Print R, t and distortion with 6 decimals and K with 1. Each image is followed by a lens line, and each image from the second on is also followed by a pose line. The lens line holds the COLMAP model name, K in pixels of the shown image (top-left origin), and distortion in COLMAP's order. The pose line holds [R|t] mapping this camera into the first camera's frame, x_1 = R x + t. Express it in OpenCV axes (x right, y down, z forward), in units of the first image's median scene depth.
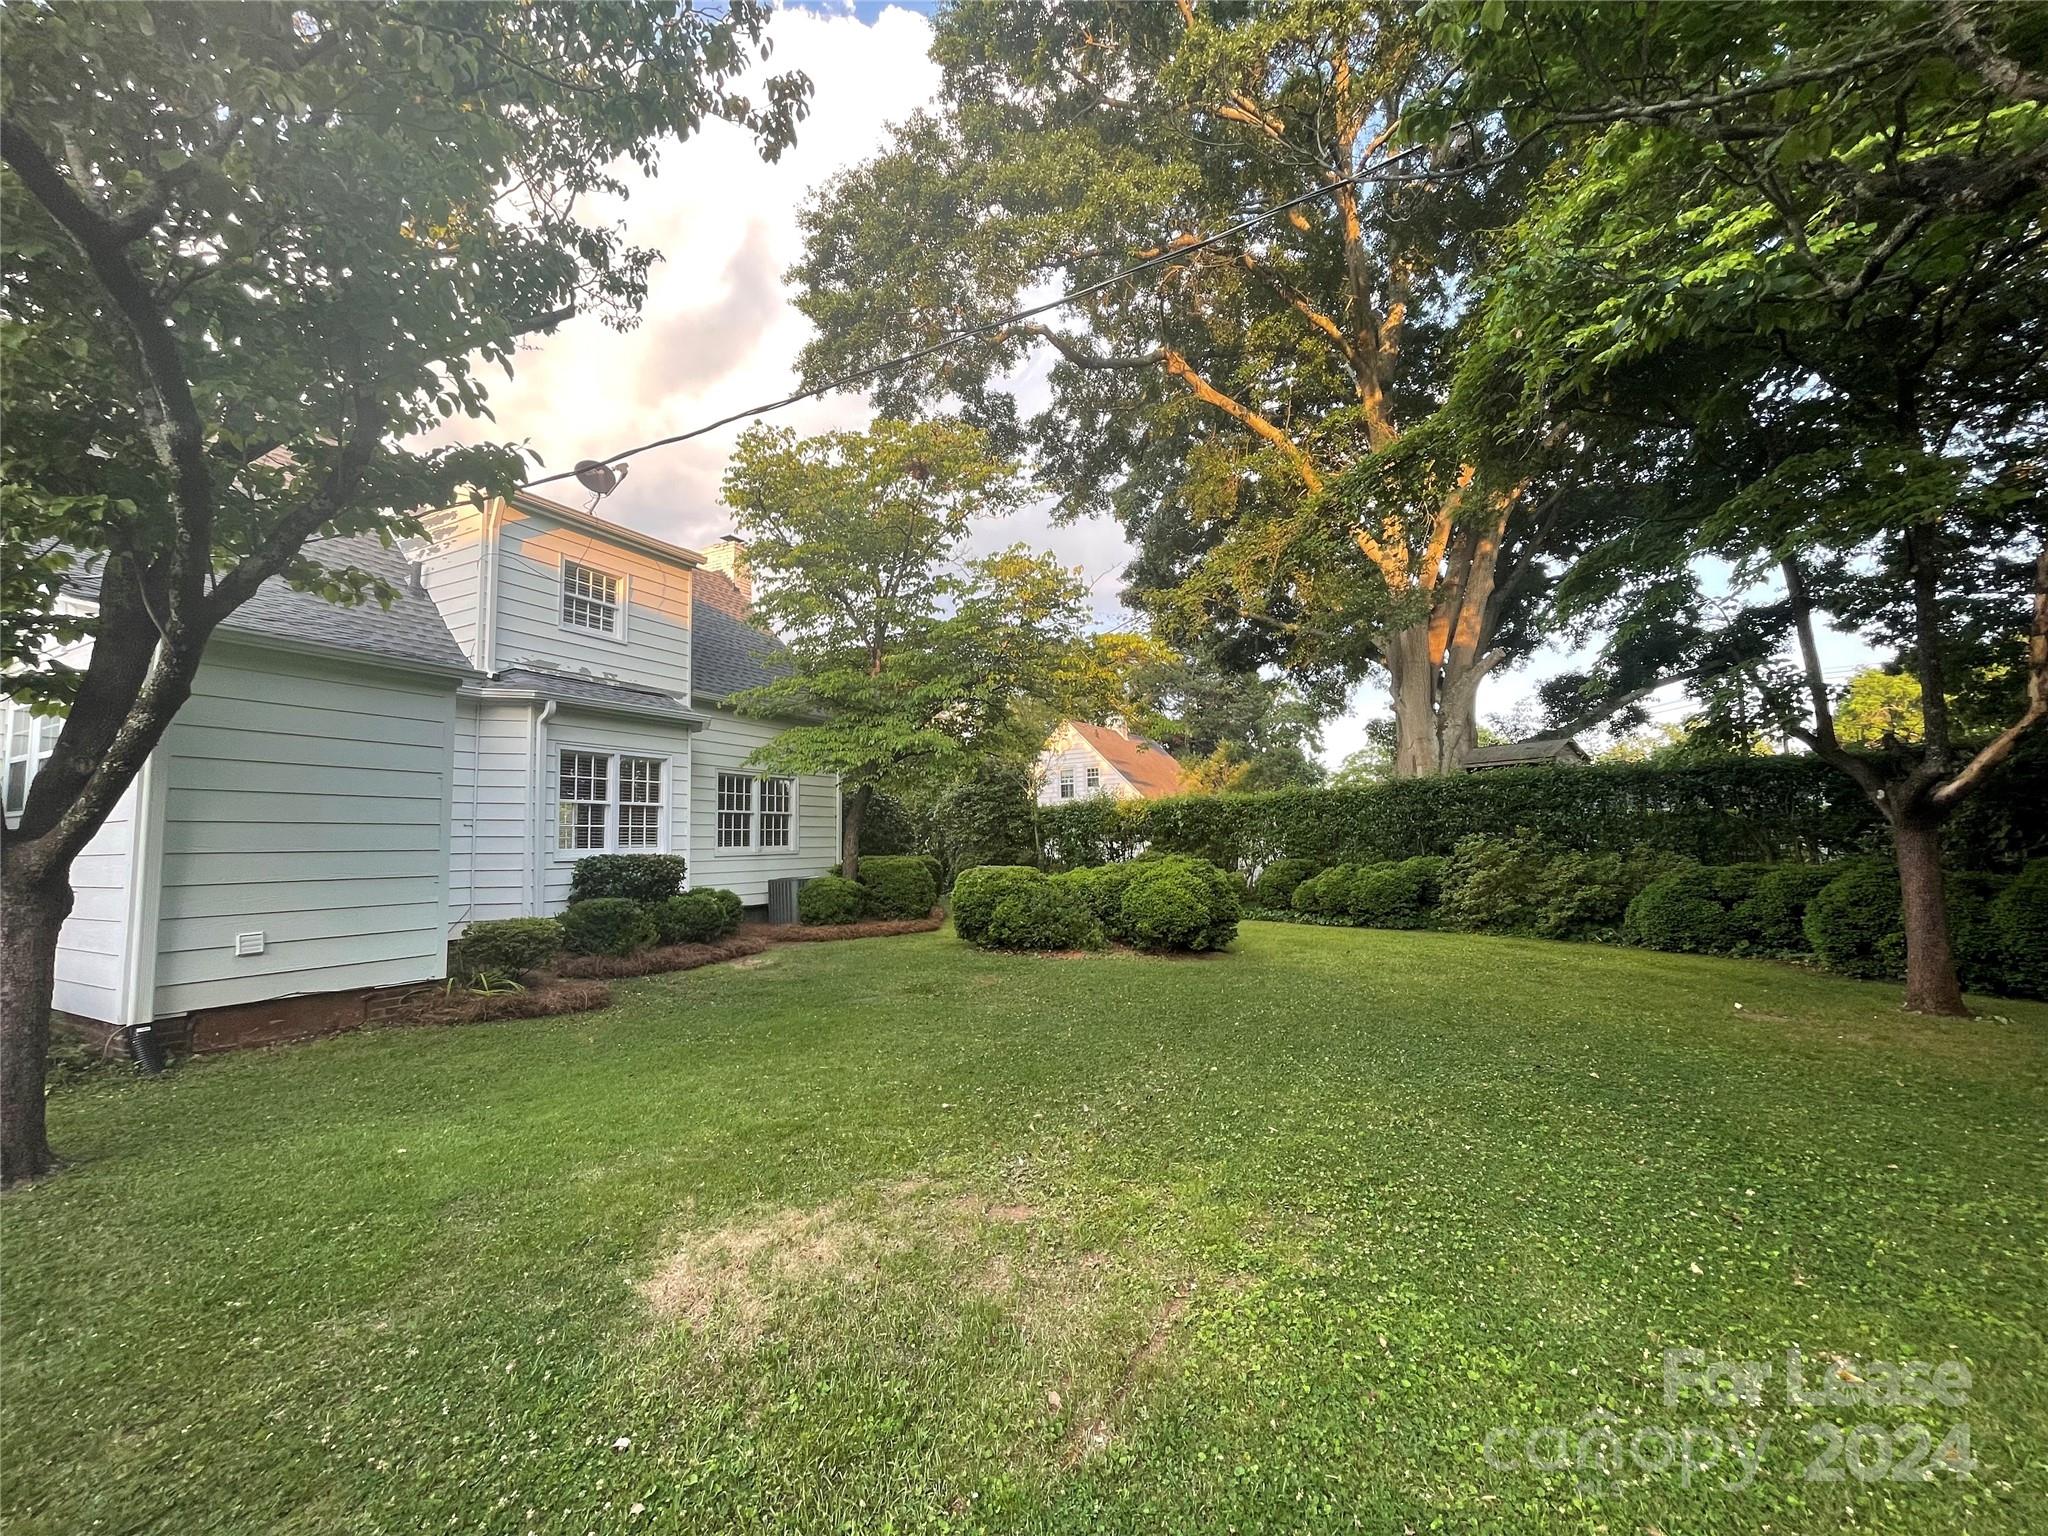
lens RADIAL K [[822.4, 0, 1021.8], [0, 822.4, 766.6], [0, 0, 1]] dist [0.001549, -0.002231]
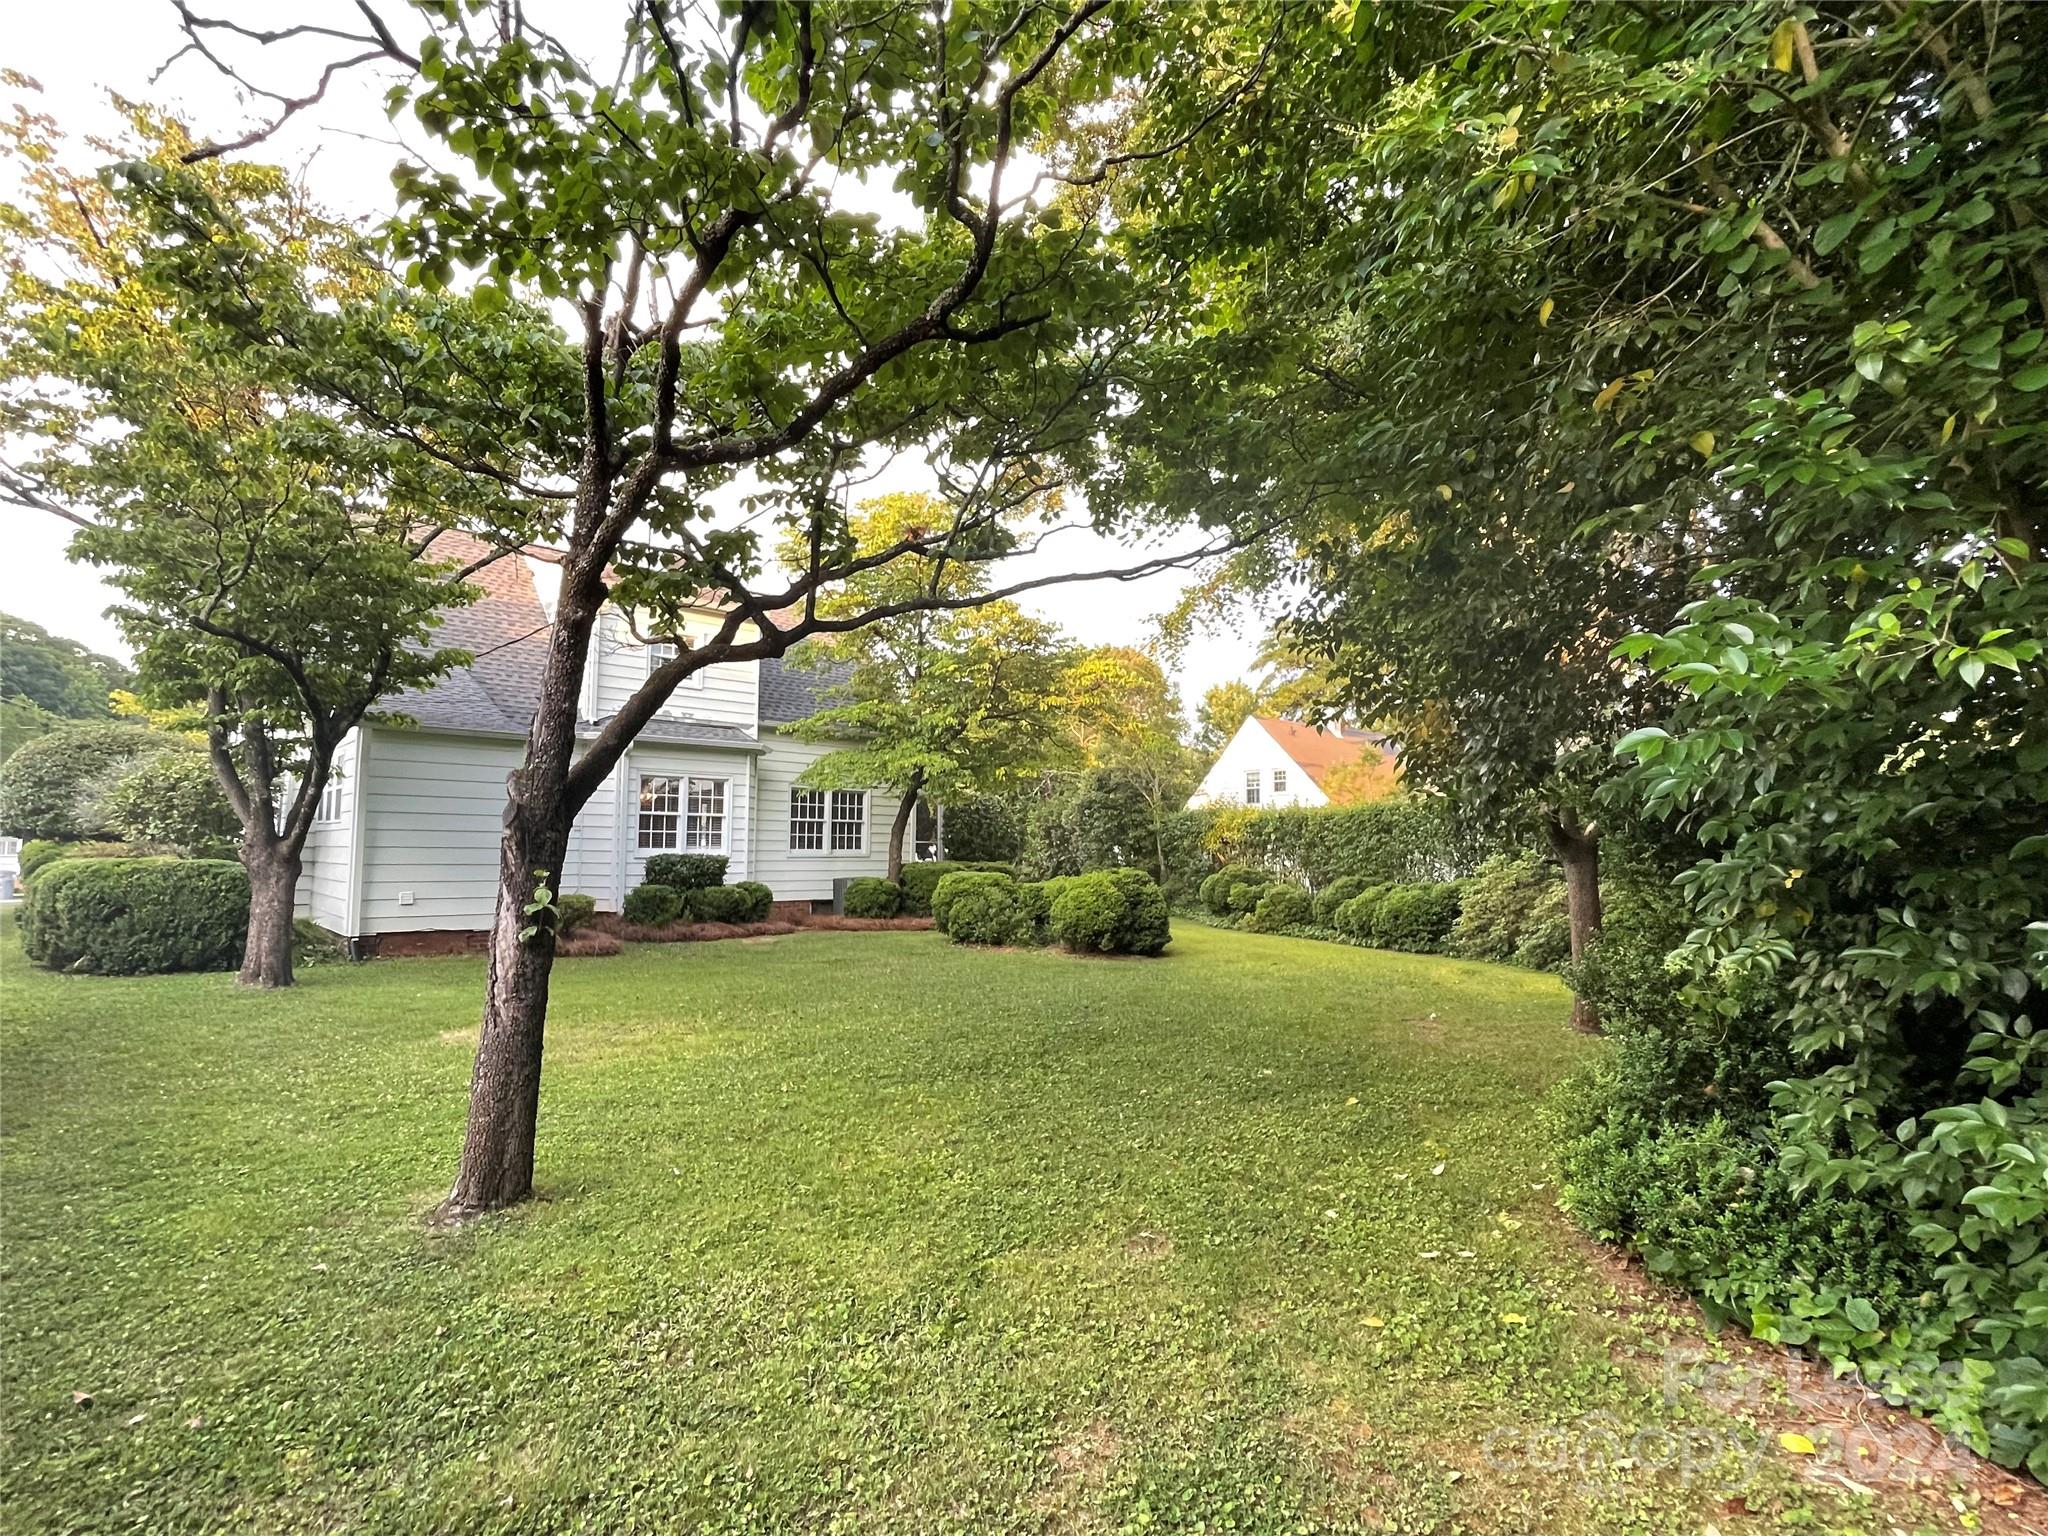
lens RADIAL K [[974.7, 0, 1025.0], [0, 974.7, 771.8], [0, 0, 1]] dist [0.000264, 0.001661]
pose [[0.945482, -0.000749, -0.325673, 0.426113], [0.005477, 0.999892, 0.013602, -0.033482], [0.325628, -0.014644, 0.945385, -0.233743]]
